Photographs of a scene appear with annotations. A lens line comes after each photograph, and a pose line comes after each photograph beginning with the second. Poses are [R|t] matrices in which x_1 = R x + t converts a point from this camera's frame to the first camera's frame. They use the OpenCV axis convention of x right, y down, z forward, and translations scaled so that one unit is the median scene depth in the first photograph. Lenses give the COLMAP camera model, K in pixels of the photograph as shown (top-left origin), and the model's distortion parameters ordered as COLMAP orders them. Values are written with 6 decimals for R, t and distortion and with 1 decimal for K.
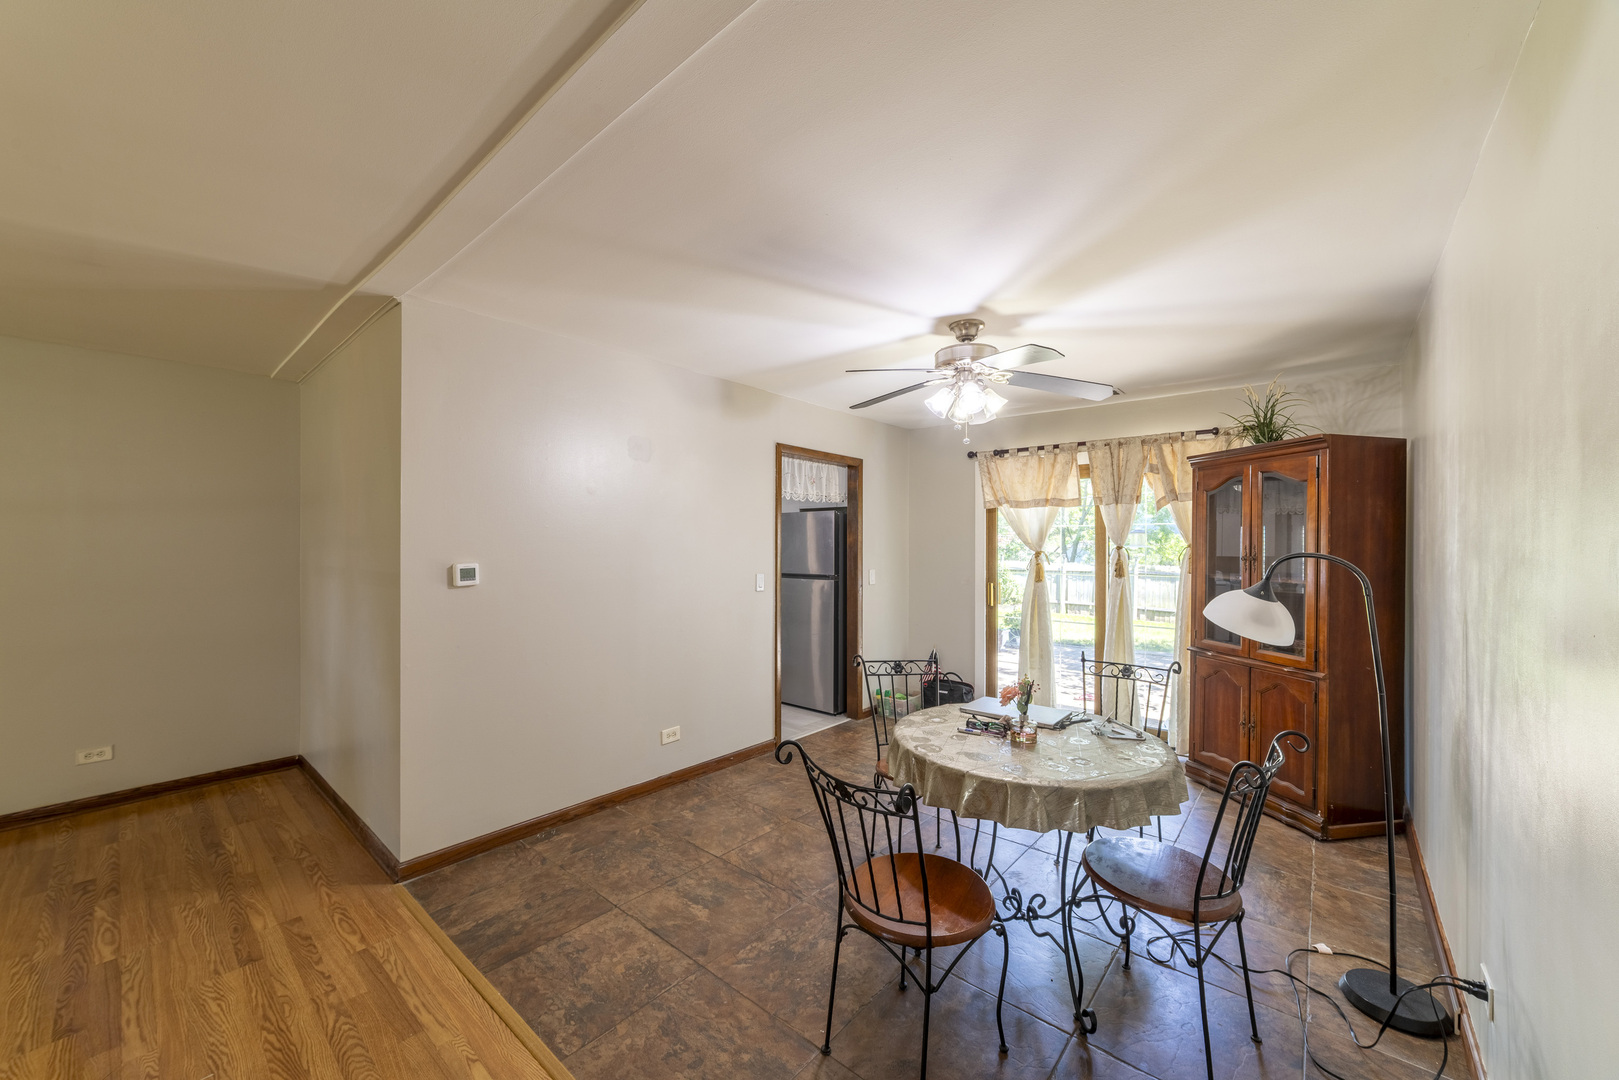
lens RADIAL K [[608.2, 0, 809.5], [0, 608.2, 540.0], [0, 0, 1]] dist [-0.001511, 0.000109]
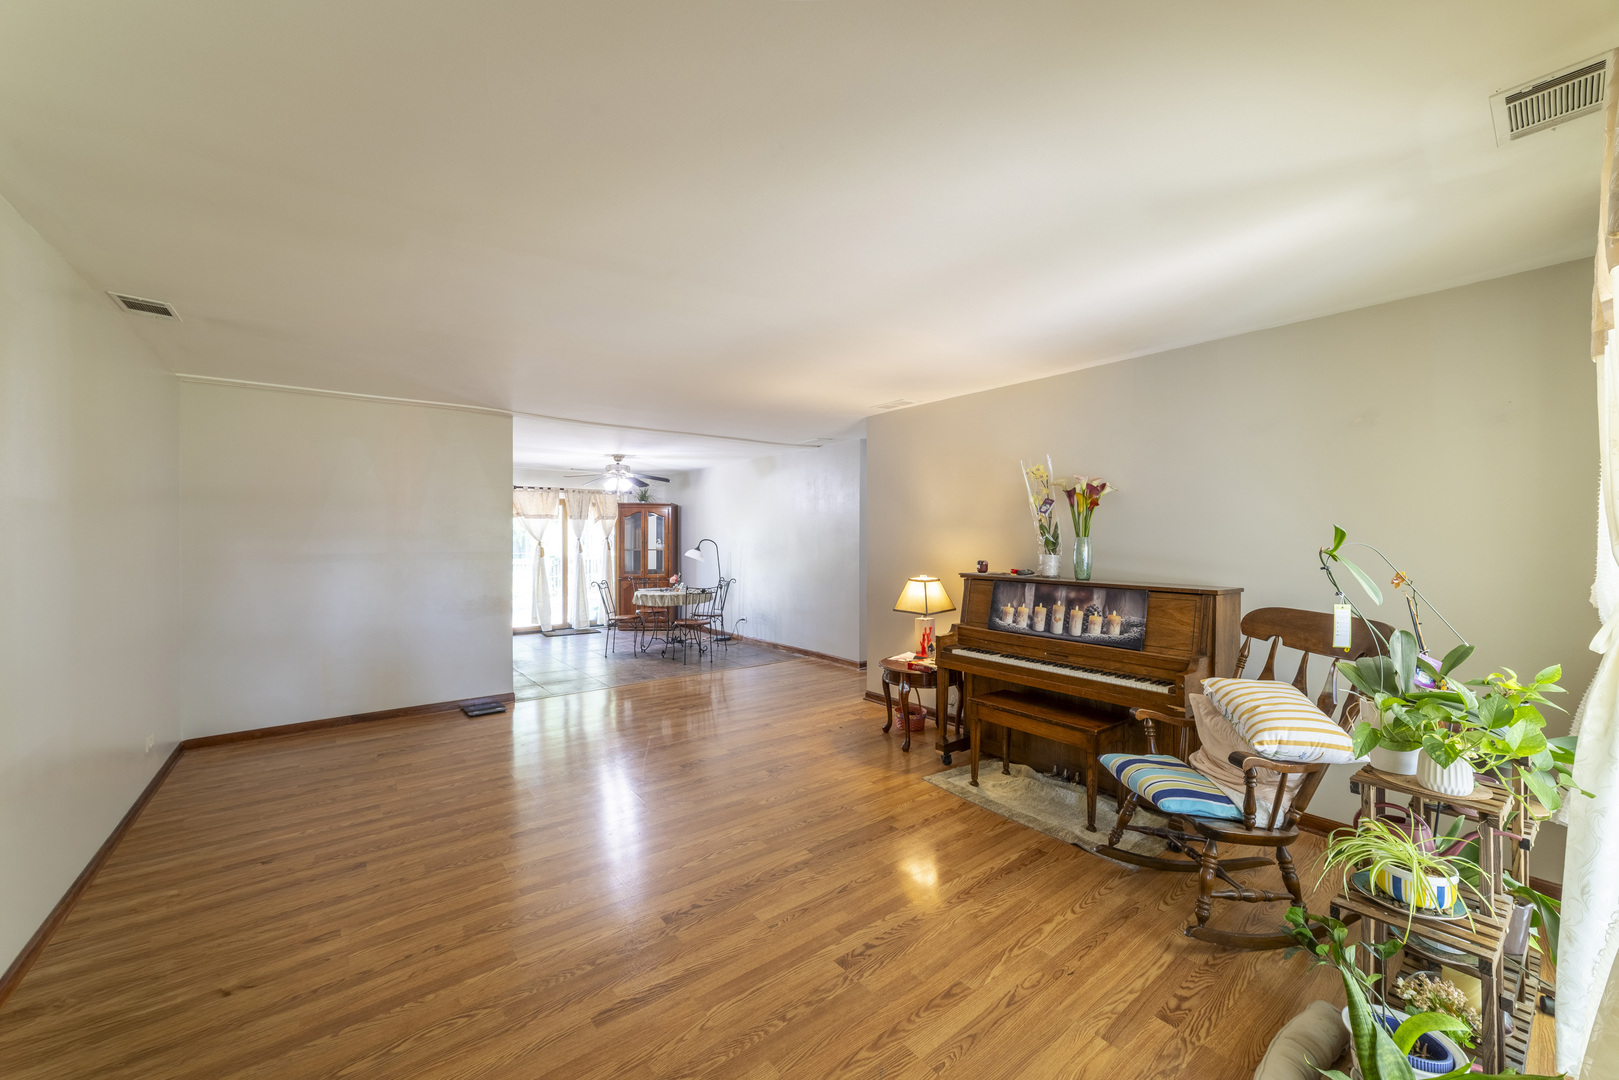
lens RADIAL K [[608.2, 0, 809.5], [0, 608.2, 540.0], [0, 0, 1]] dist [-0.001511, 0.000109]
pose [[0.197044, -0.009476, 0.980349, -1.480057], [-0.002788, 0.999944, 0.010226, -0.009466], [-0.980391, -0.004748, 0.197007, -0.240635]]
